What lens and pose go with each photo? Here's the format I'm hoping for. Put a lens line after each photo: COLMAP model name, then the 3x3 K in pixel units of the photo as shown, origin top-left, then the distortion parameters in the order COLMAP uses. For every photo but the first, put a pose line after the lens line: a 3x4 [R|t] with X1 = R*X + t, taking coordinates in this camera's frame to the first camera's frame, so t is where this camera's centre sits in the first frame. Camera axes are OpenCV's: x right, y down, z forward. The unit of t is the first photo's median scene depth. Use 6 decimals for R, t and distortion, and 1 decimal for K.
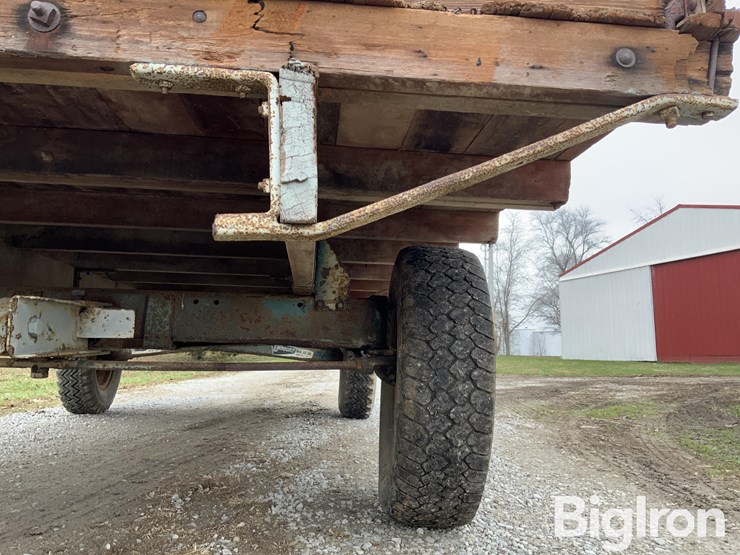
lens RADIAL K [[608.1, 0, 370.0], [0, 608.1, 276.8], [0, 0, 1]] dist [0.068619, -0.121098]
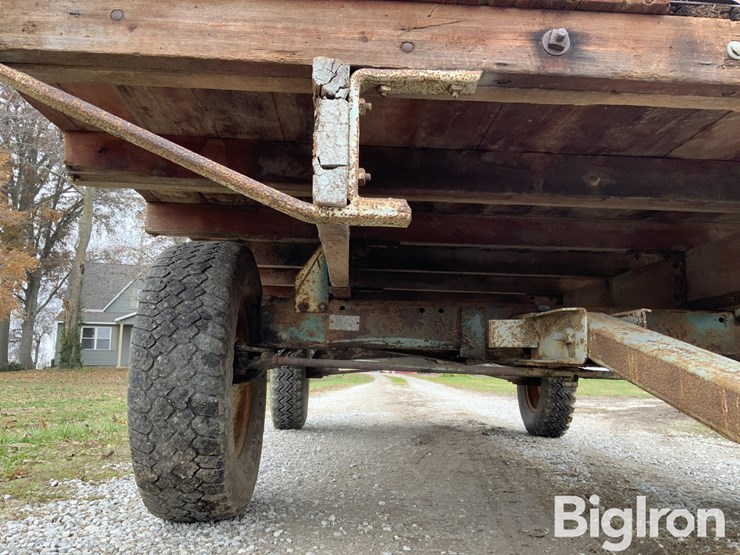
lens RADIAL K [[608.1, 0, 364.6], [0, 608.1, 274.7], [0, 0, 1]] dist [0.068619, -0.121098]
pose [[0.998281, -0.007028, -0.058188, -0.472135], [0.004858, 0.999290, -0.037354, 0.004020], [0.058409, 0.037007, 0.997607, -0.053505]]
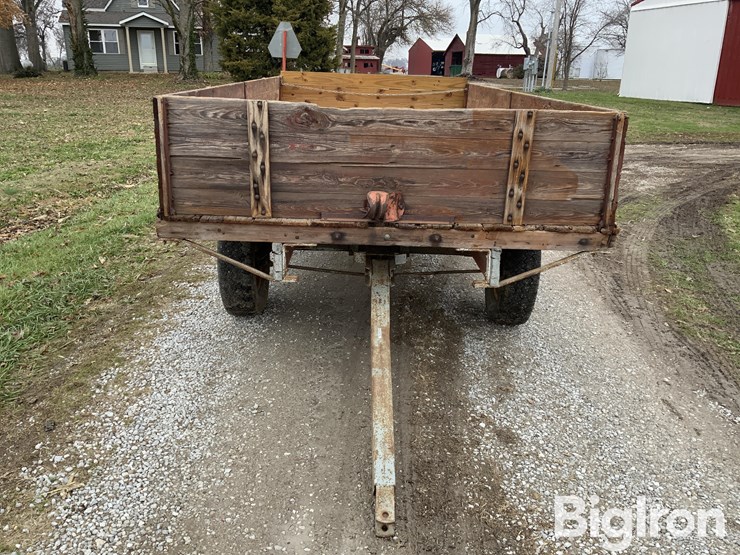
lens RADIAL K [[608.1, 0, 371.2], [0, 608.1, 273.6], [0, 0, 1]] dist [0.068619, -0.121098]
pose [[0.997198, 0.036864, -0.065095, -0.221407], [-0.004697, 0.899290, 0.437328, -0.640461], [0.074661, -0.435797, 0.896943, -0.899930]]
